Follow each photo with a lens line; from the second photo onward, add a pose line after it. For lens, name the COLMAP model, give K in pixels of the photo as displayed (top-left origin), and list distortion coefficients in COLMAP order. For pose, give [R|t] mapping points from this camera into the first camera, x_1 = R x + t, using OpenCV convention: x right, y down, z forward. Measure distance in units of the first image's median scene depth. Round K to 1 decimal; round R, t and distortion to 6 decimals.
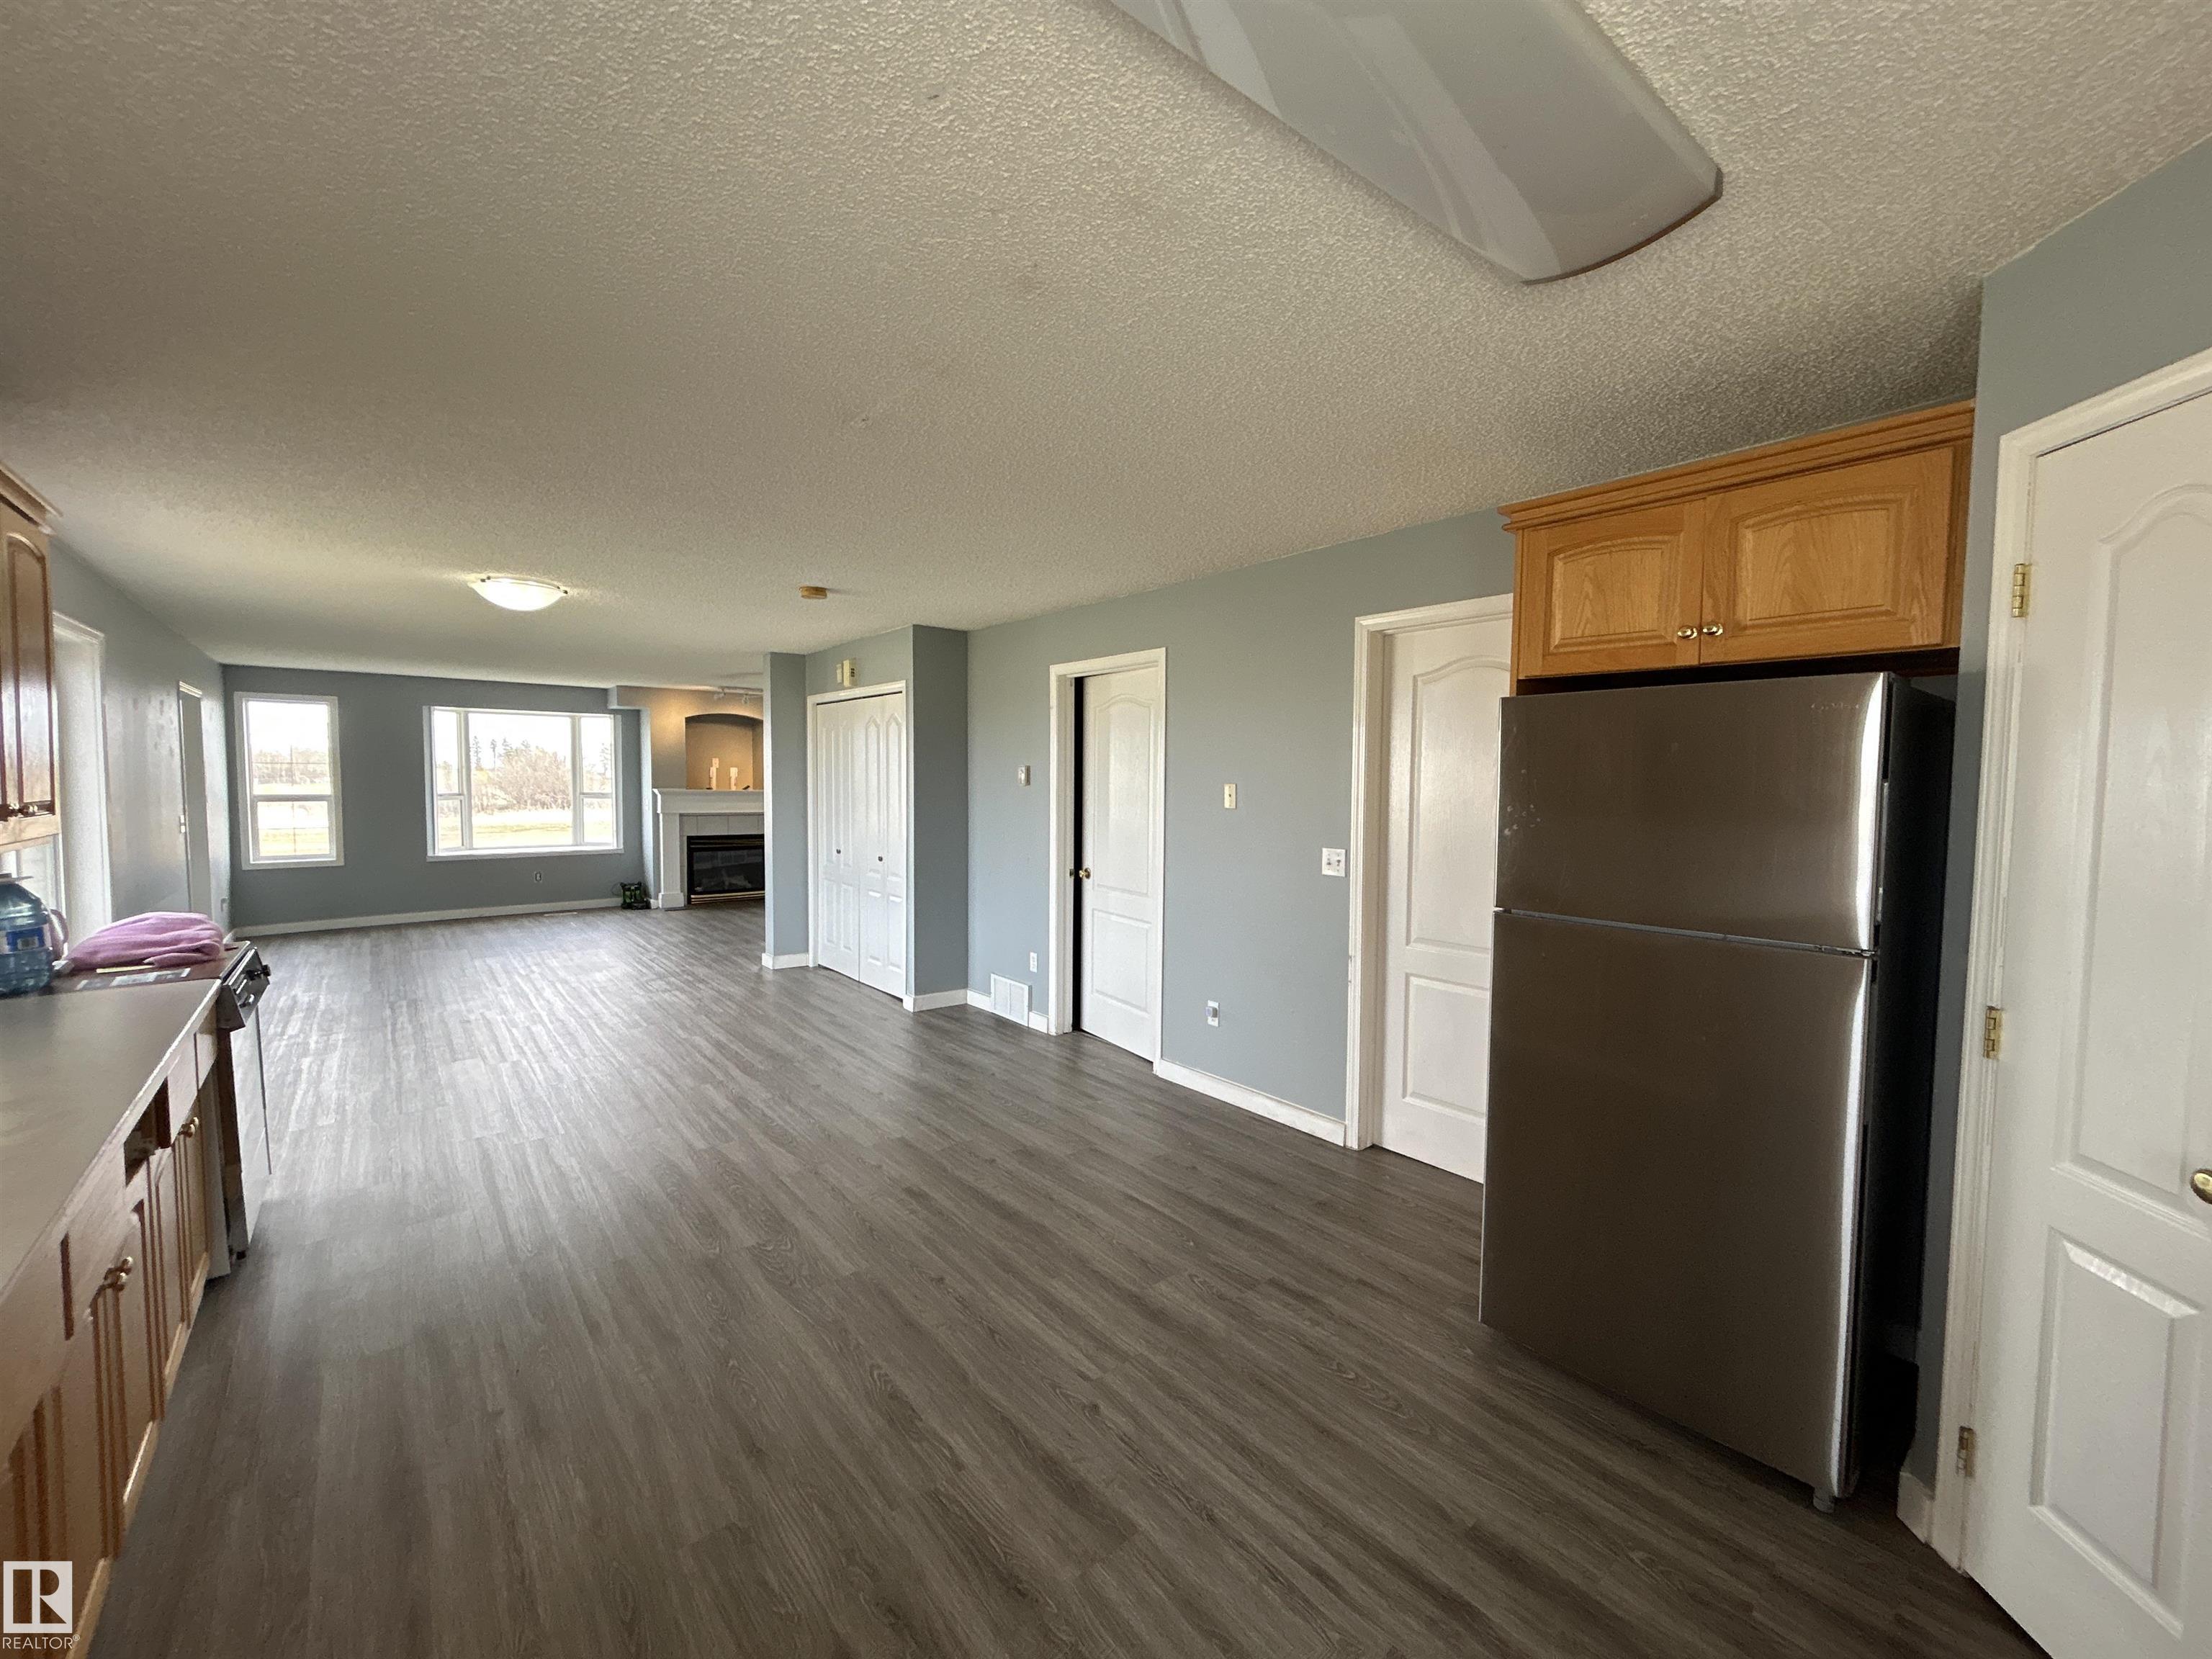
lens RADIAL K [[905.0, 0, 1106.0], [0, 905.0, 829.5], [0, 0, 1]] dist [0.000252, 0.000043]
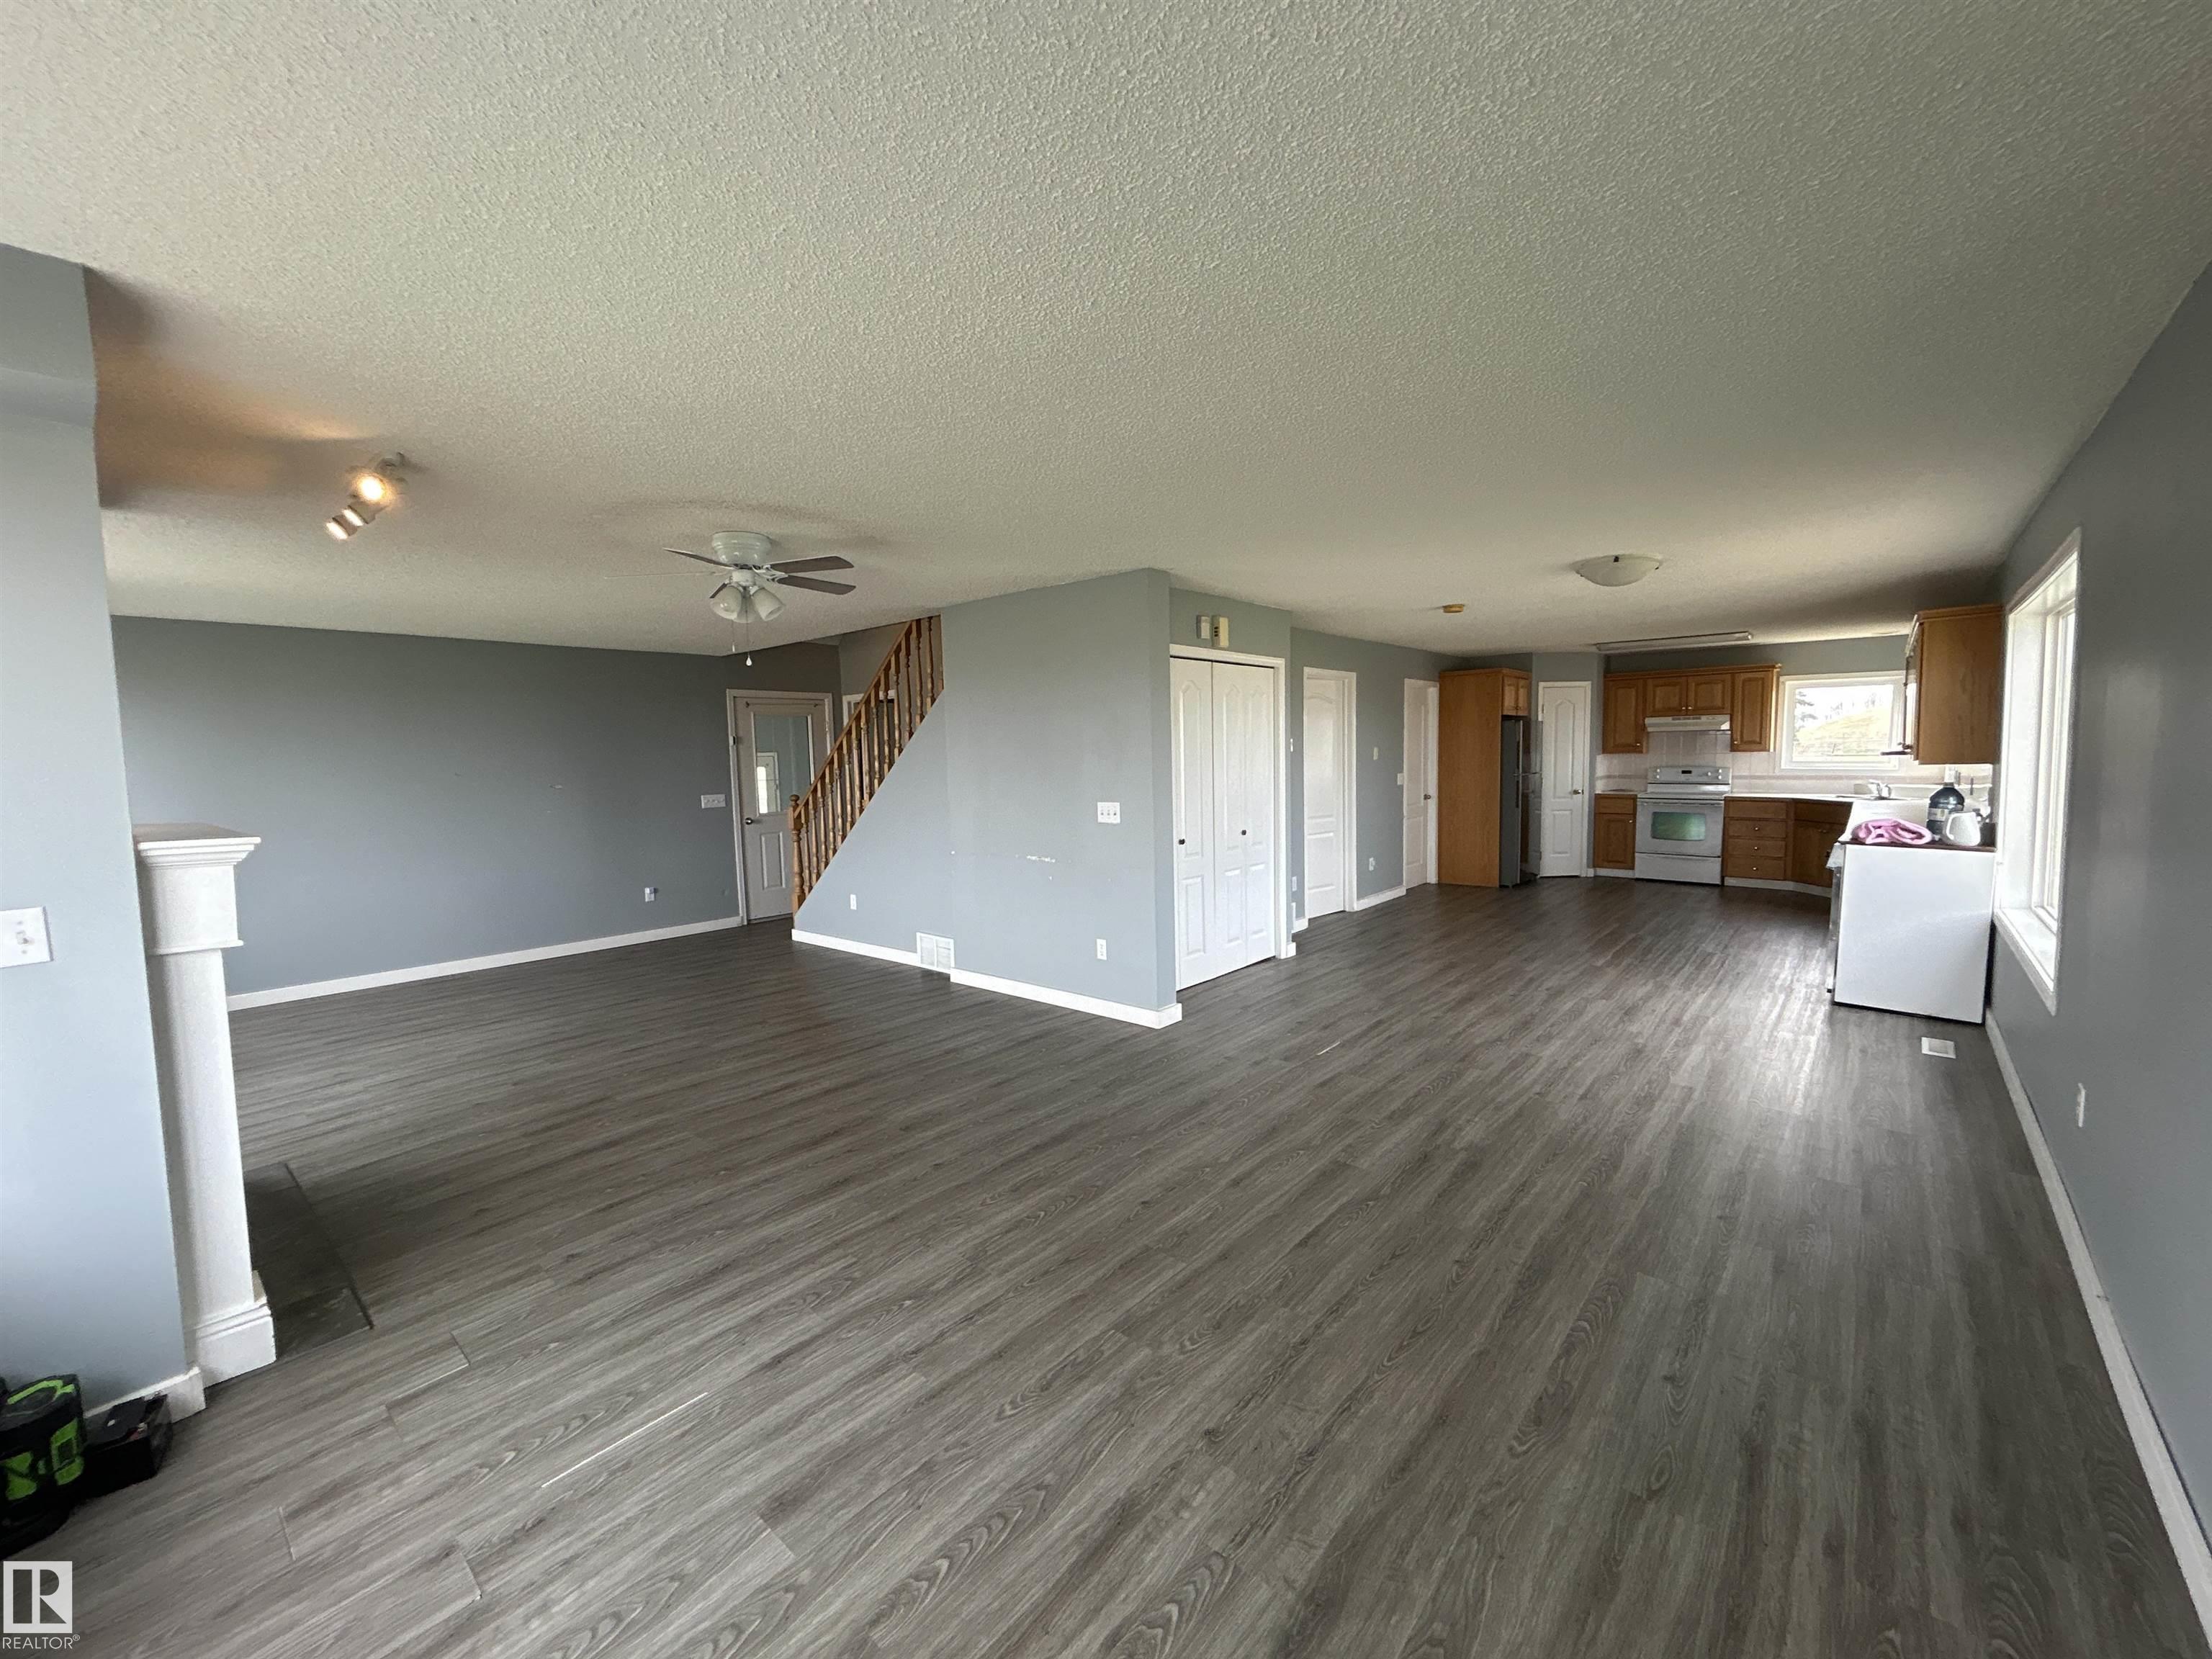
lens RADIAL K [[888.2, 0, 1101.4], [0, 888.2, 826.8], [0, 0, 1]] dist [-0.001926, 0.000625]
pose [[-0.169102, -0.085526, 0.981881, -0.844587], [0.079194, 0.991828, 0.100031, -0.059512], [-0.982412, 0.094675, -0.160947, 0.947420]]
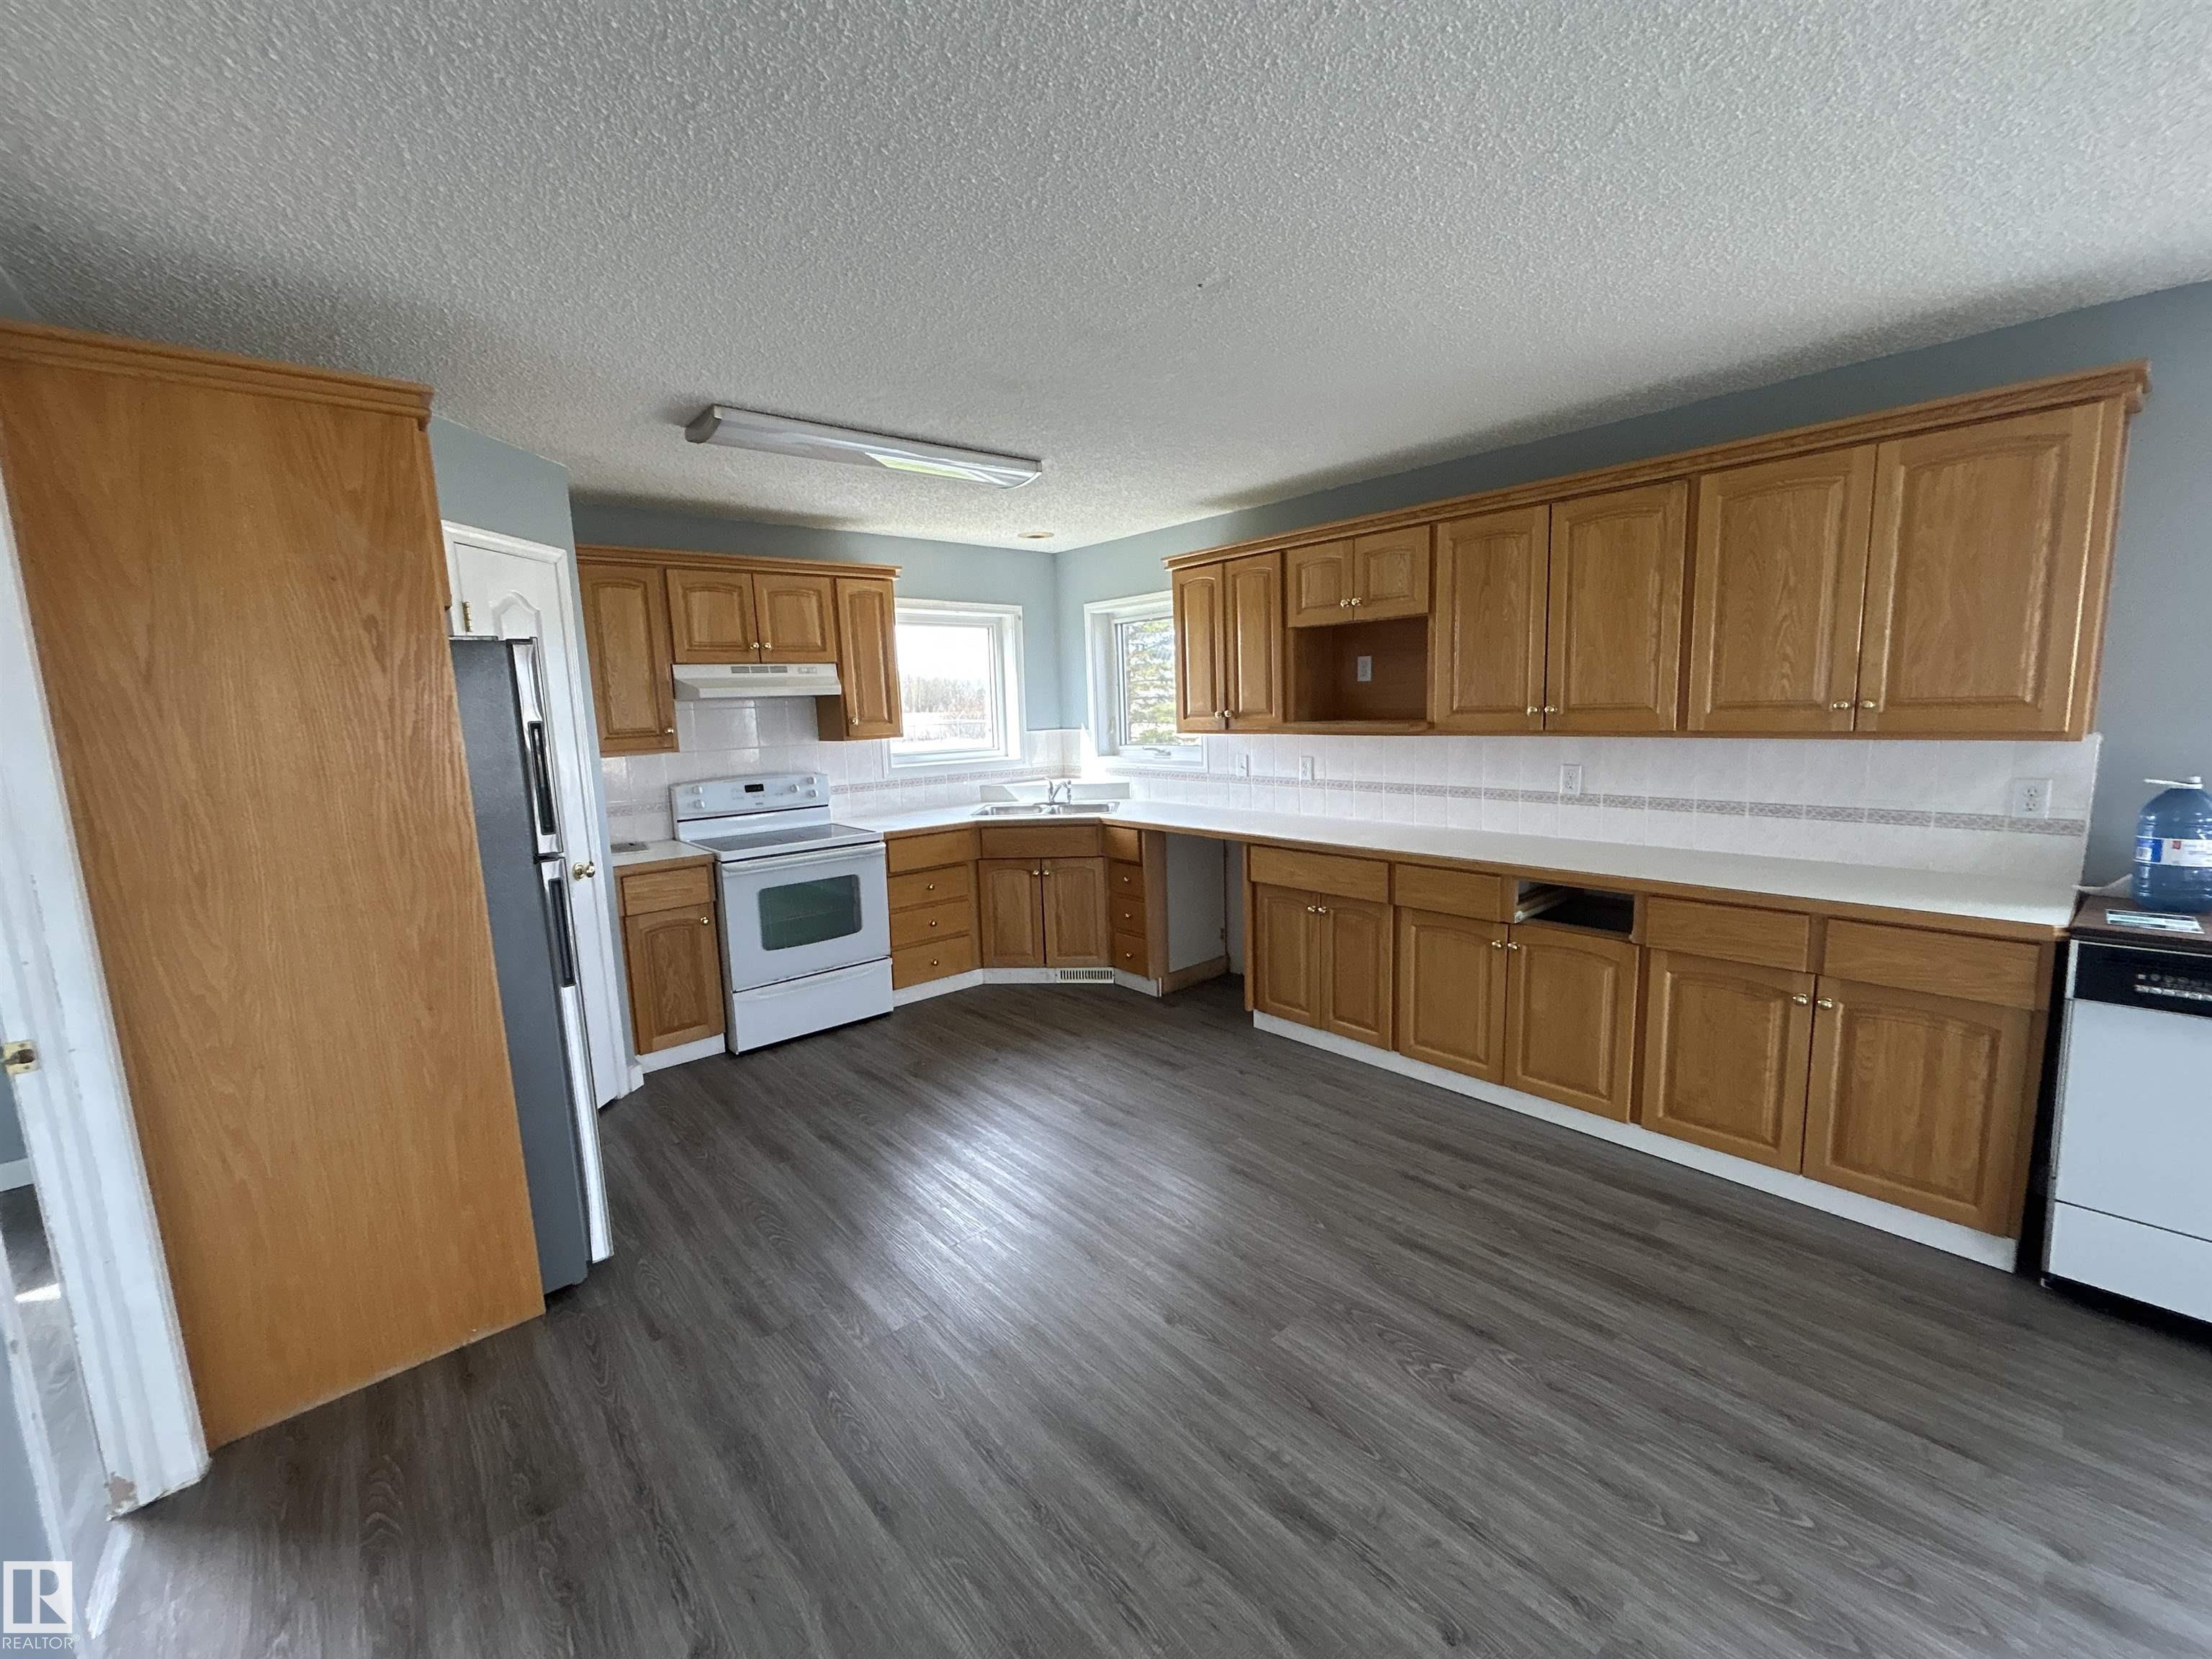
lens RADIAL K [[890.2, 0, 1103.4], [0, 890.2, 824.7], [0, 0, 1]] dist [-0.002771, -0.000231]
pose [[-0.999288, 0.032784, -0.018657, -0.038827], [0.028419, 0.979565, 0.199108, -0.033269], [0.024804, 0.198436, -0.979800, 0.542224]]
